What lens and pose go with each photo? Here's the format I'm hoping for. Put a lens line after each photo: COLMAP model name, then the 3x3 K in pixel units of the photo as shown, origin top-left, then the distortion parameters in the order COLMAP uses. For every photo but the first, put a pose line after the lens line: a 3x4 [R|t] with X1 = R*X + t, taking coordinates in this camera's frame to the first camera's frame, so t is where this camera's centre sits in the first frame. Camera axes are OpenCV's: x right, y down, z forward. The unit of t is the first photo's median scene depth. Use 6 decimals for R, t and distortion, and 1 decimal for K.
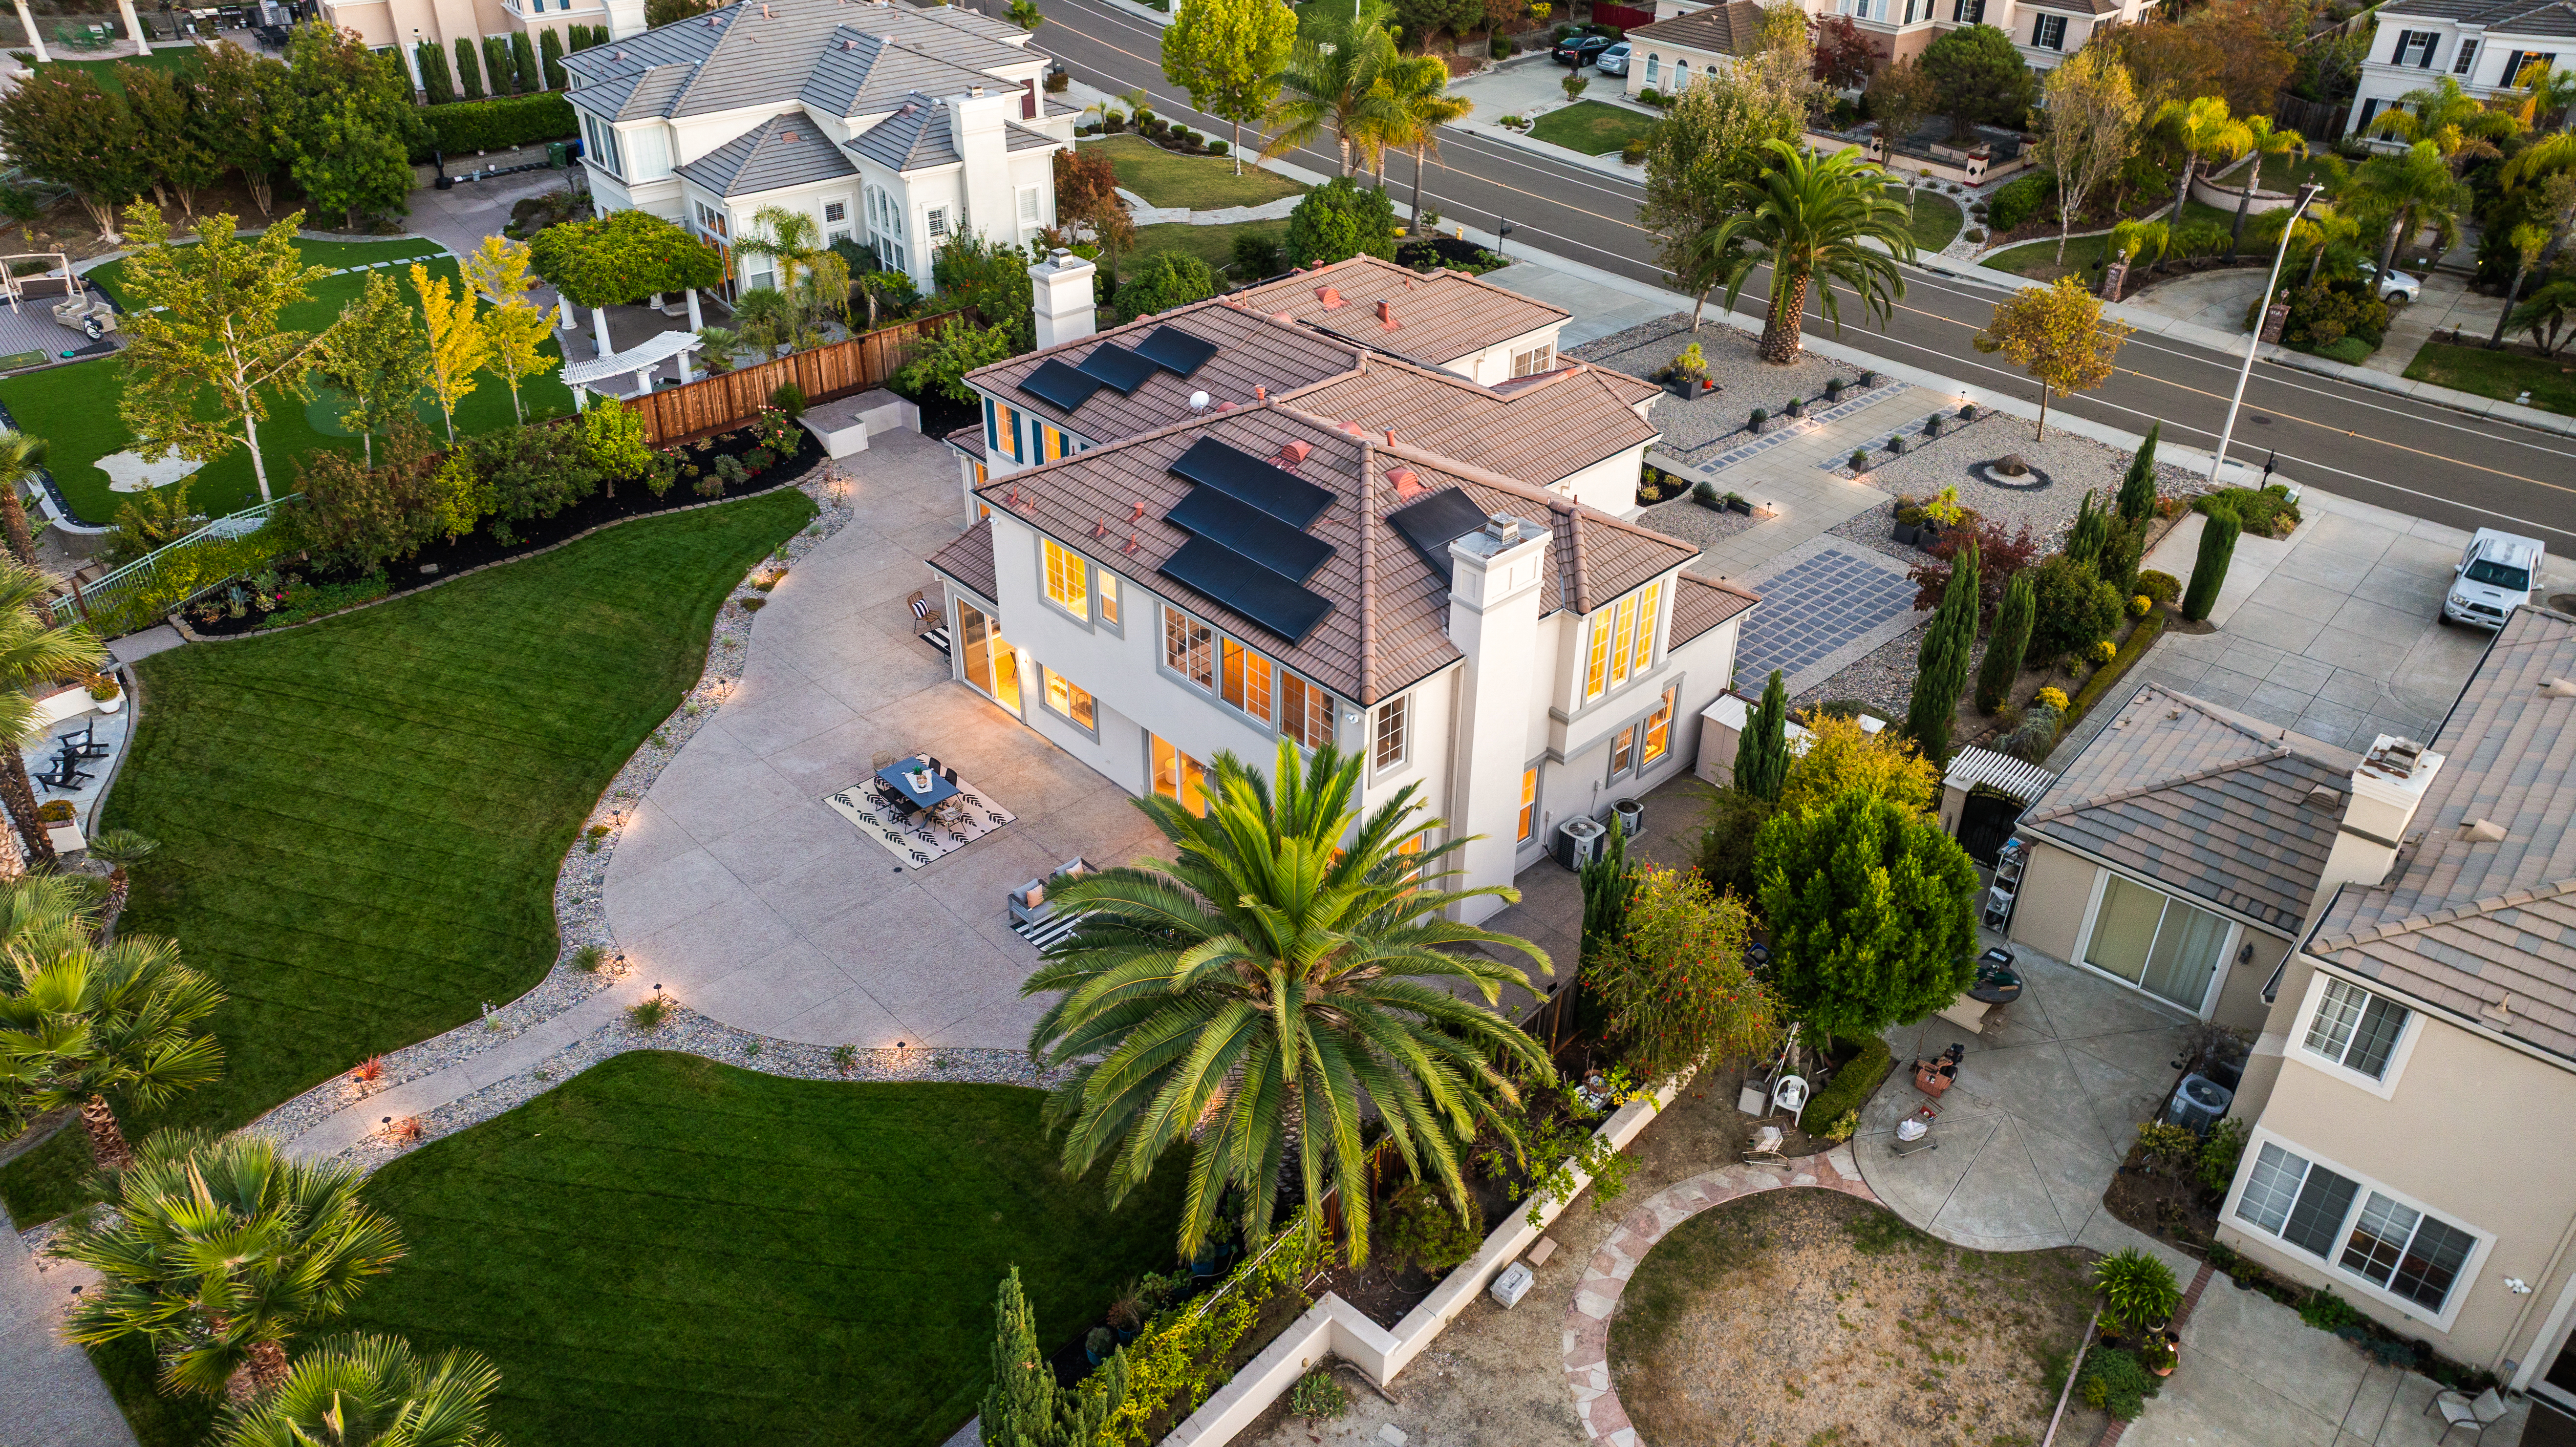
lens RADIAL K [[1828.6, 0, 1288.0], [0, 1828.6, 723.5], [0, 0, 1]] dist [-0.047751, 0.066354]
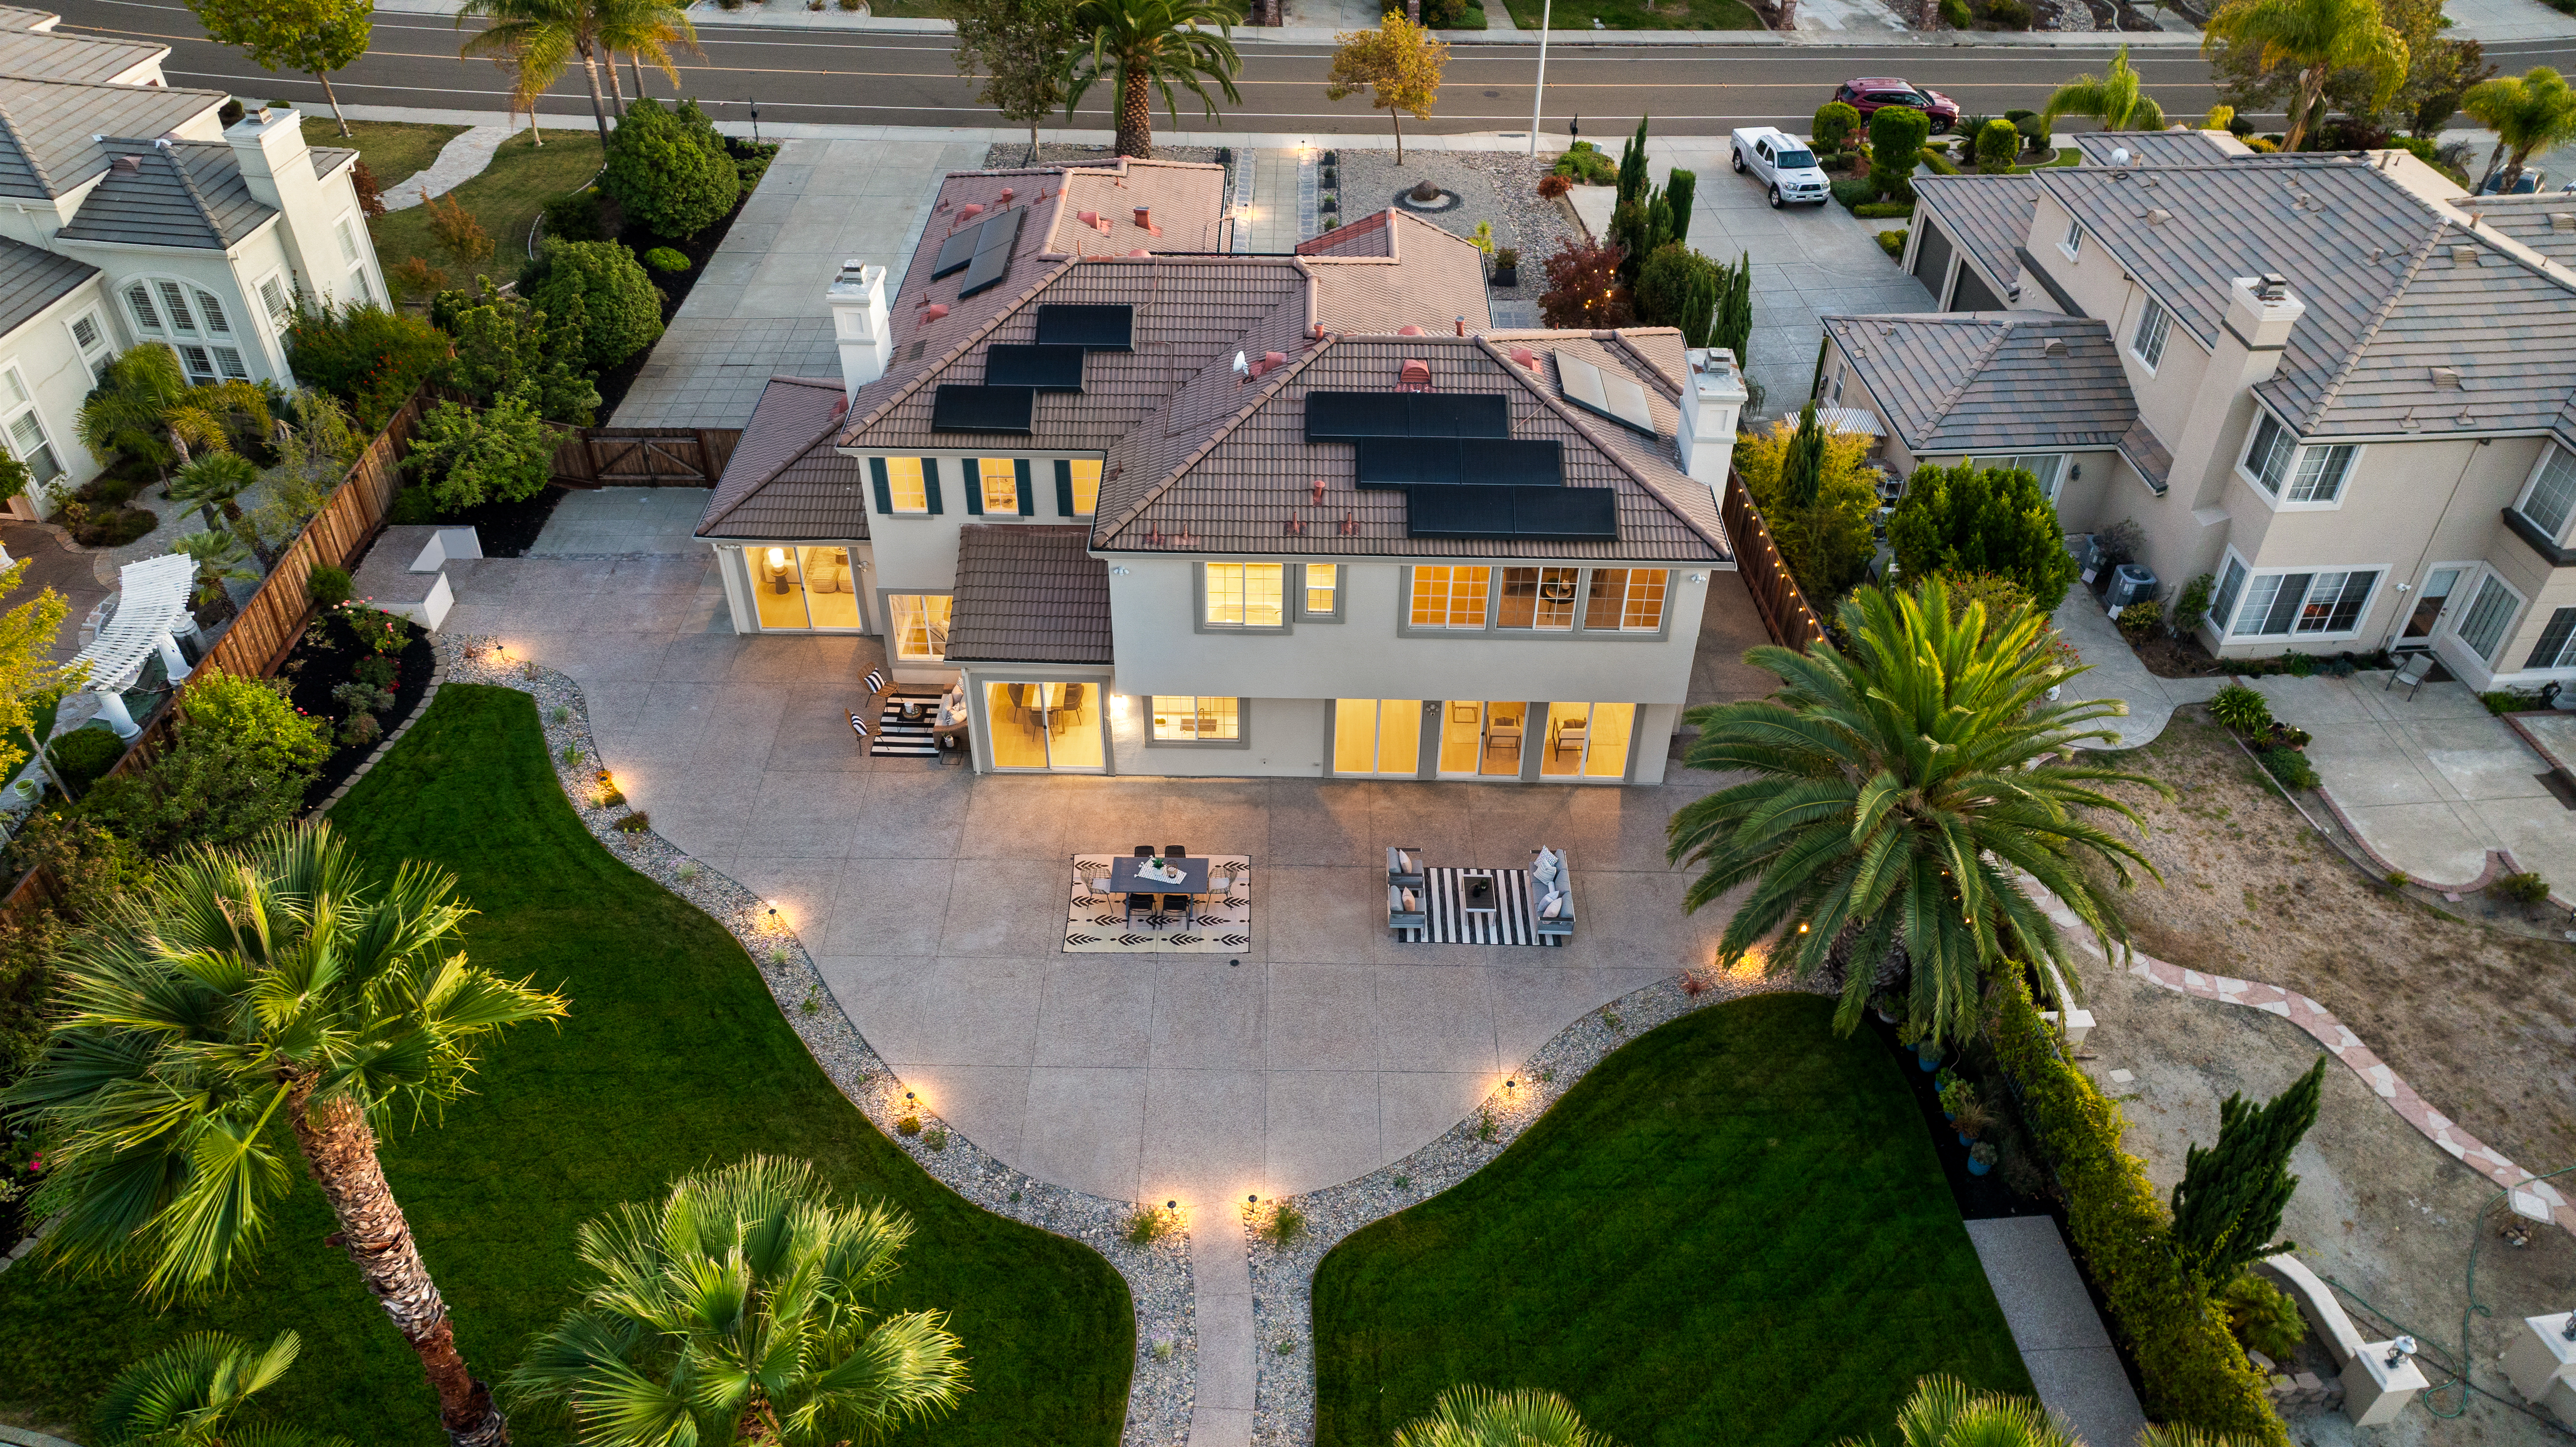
lens RADIAL K [[1828.6, 0, 1288.0], [0, 1828.6, 723.5], [0, 0, 1]] dist [-0.047751, 0.066354]
pose [[0.692997, -0.454233, 0.559846, -0.524581], [0.380609, 0.890022, 0.250992, -0.196251], [-0.612284, 0.039146, 0.789668, 0.214519]]
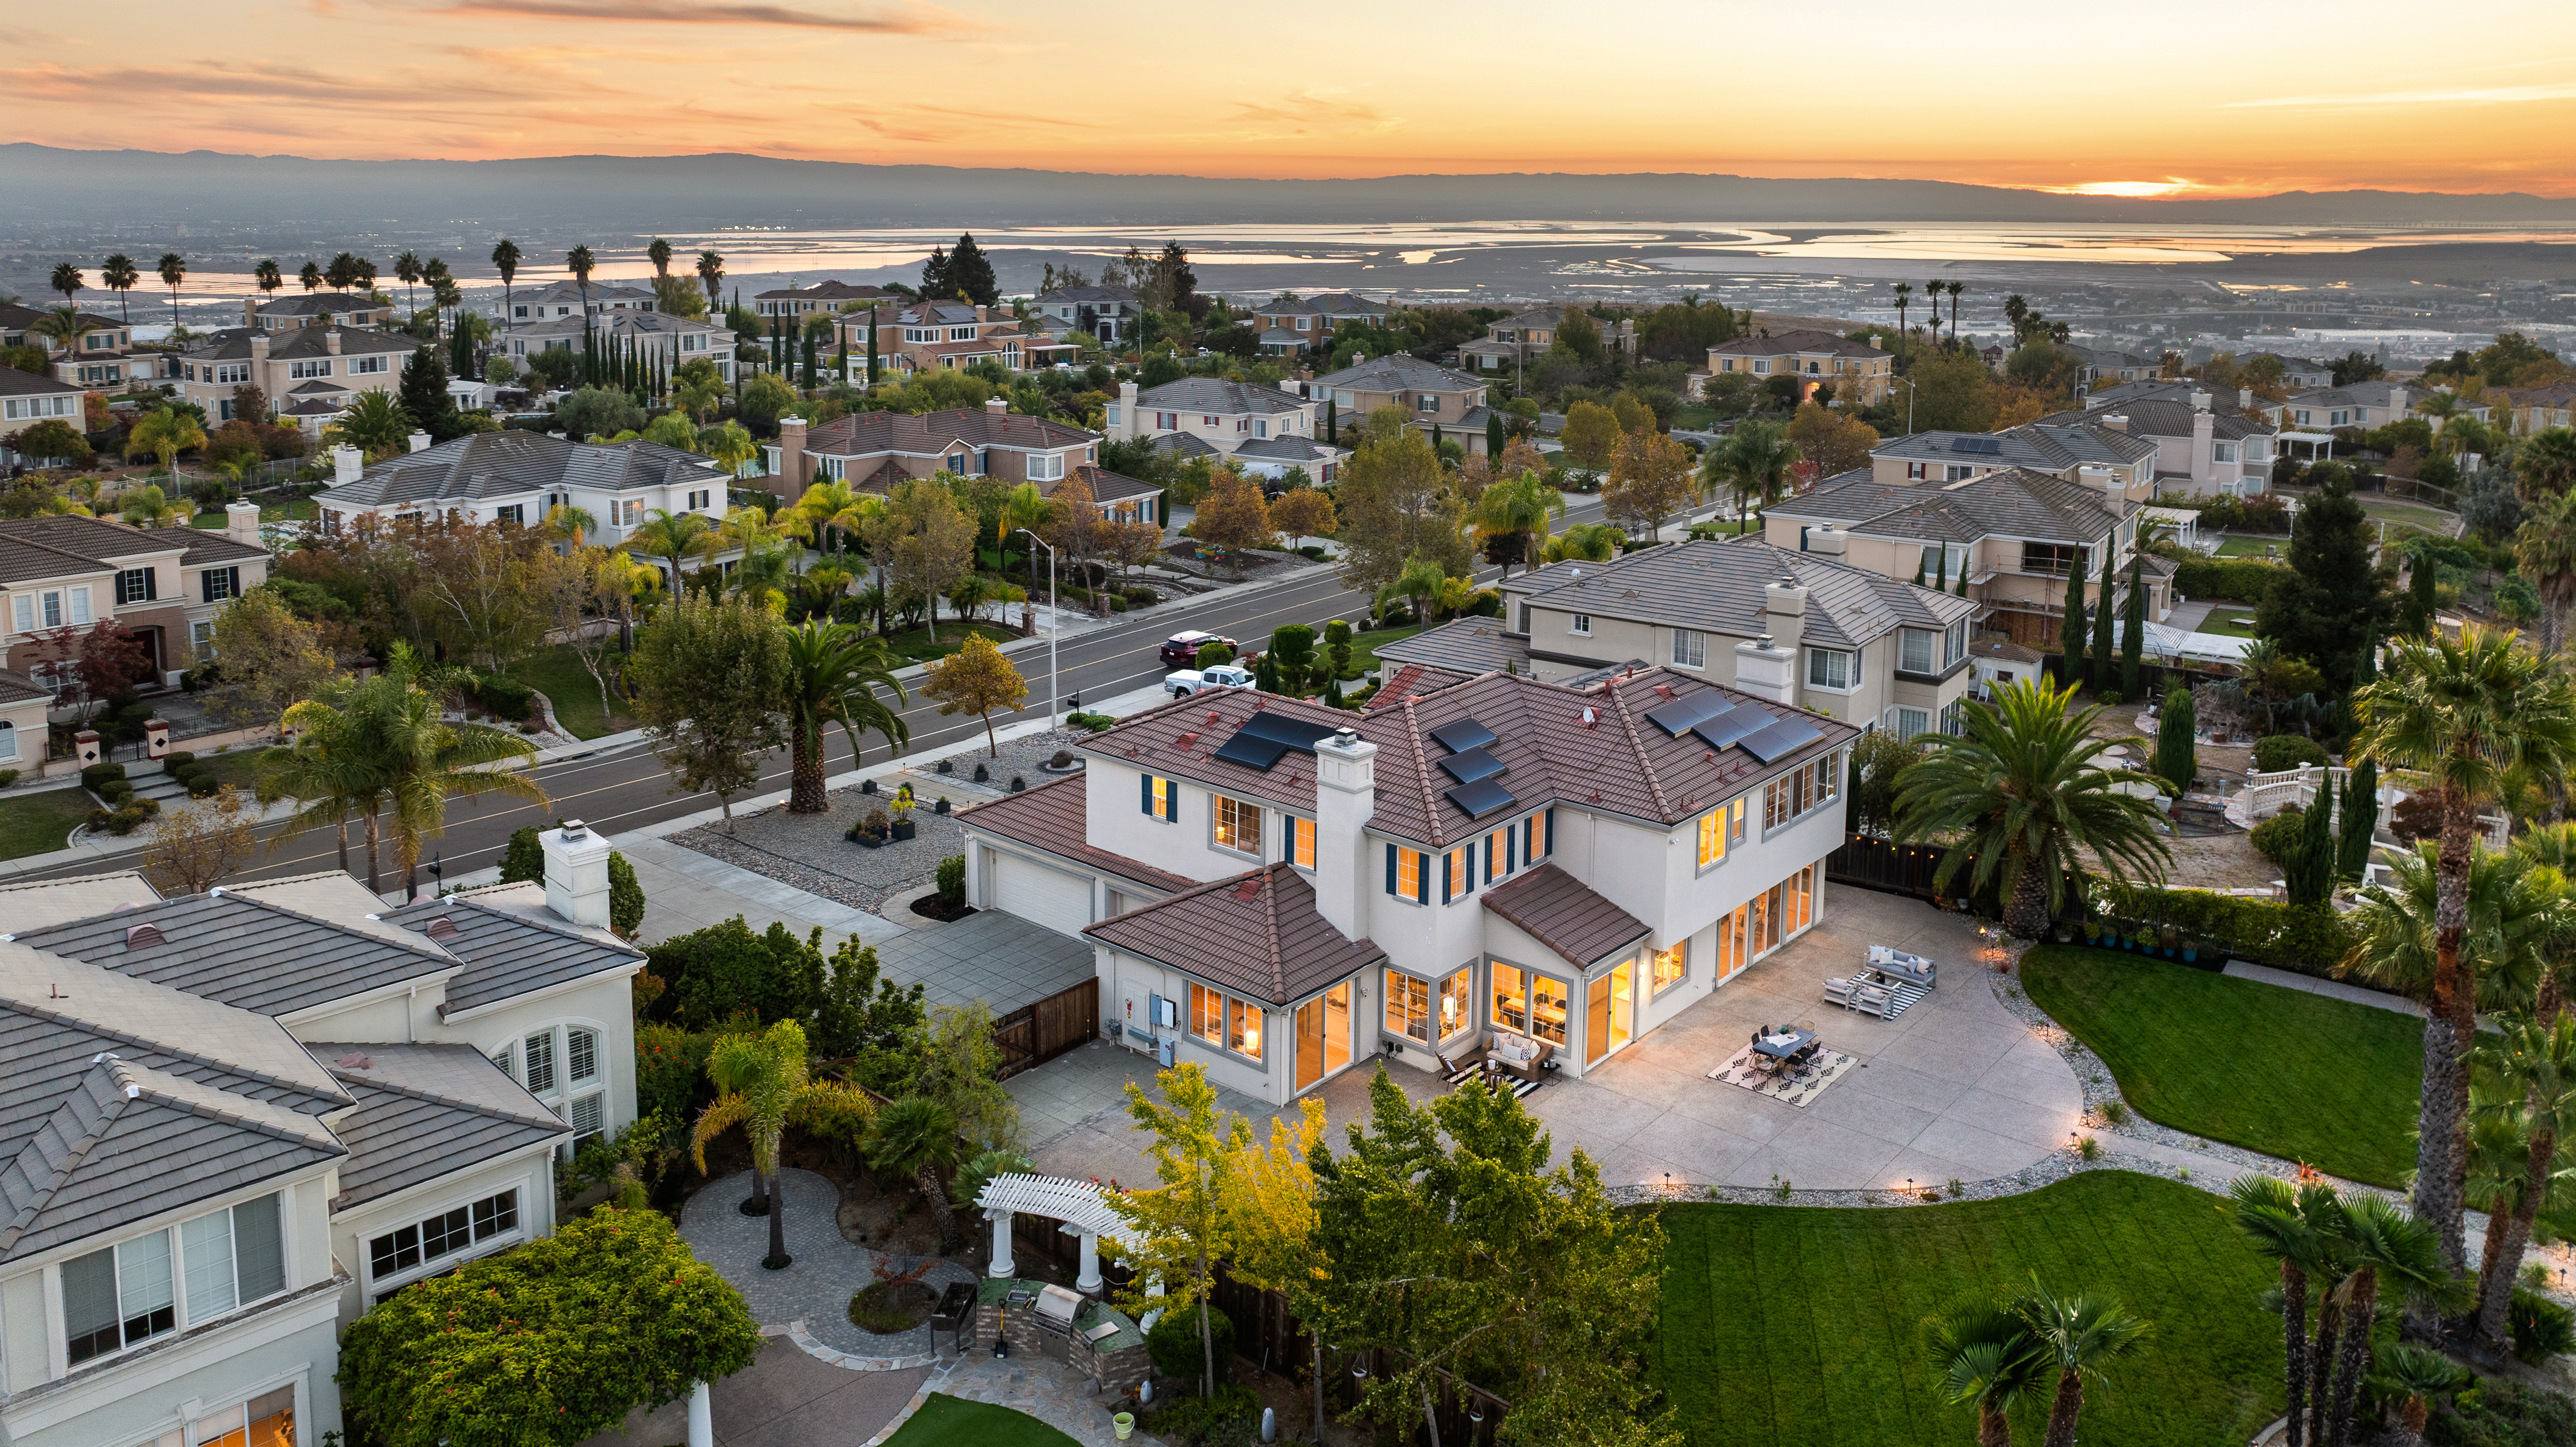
lens RADIAL K [[1881.3, 0, 1288.1], [0, 1881.3, 631.7], [0, 0, 1]] dist [-0.007342, -0.002906]
pose [[-0.109301, -0.232221, 0.966502, -1.102368], [0.528992, 0.809613, 0.254349, -0.572048], [-0.841558, 0.539073, 0.034352, 0.913882]]
